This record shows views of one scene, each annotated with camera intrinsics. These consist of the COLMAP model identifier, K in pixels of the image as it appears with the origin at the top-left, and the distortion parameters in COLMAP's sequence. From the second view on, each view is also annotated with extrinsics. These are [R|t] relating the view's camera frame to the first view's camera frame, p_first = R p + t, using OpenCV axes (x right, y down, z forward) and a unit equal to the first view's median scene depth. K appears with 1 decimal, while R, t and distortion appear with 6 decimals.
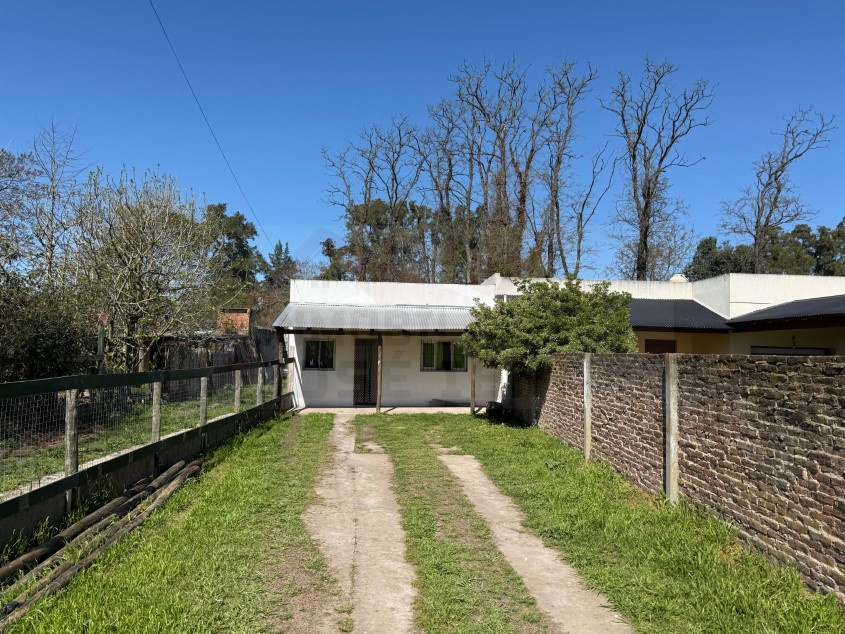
lens RADIAL K [[600.8, 0, 427.3], [0, 600.8, 320.7], [0, 0, 1]] dist [0.039395, -0.022186]
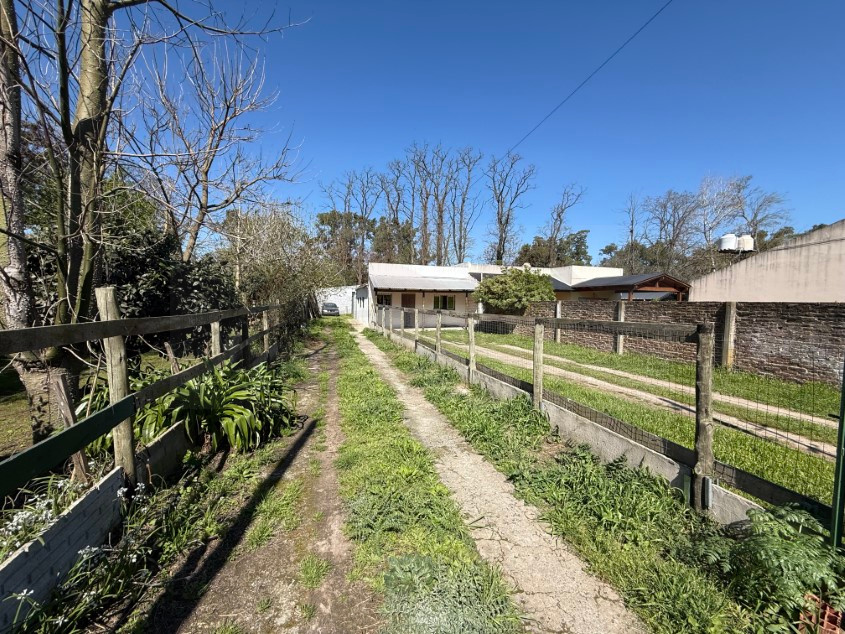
lens RADIAL K [[340.9, 0, 428.6], [0, 340.9, 316.1], [0, 0, 1]] dist [0.003248, 0.000204]
pose [[0.971754, -0.012233, 0.235678, -0.201108], [-0.010863, 0.995278, 0.096453, -0.004195], [-0.235745, -0.096289, 0.967033, -0.074781]]
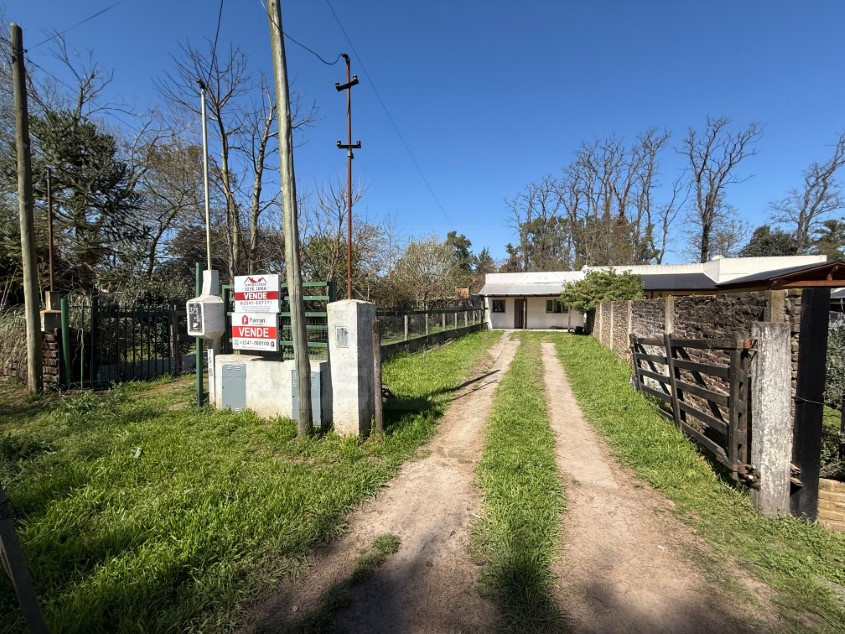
lens RADIAL K [[340.9, 0, 426.3], [0, 340.9, 319.7], [0, 0, 1]] dist [0.003248, 0.000204]
pose [[0.916628, 0.001666, -0.399738, 0.057455], [0.034324, 0.995970, 0.082857, -0.005856], [0.398265, -0.089669, 0.912877, -0.200162]]
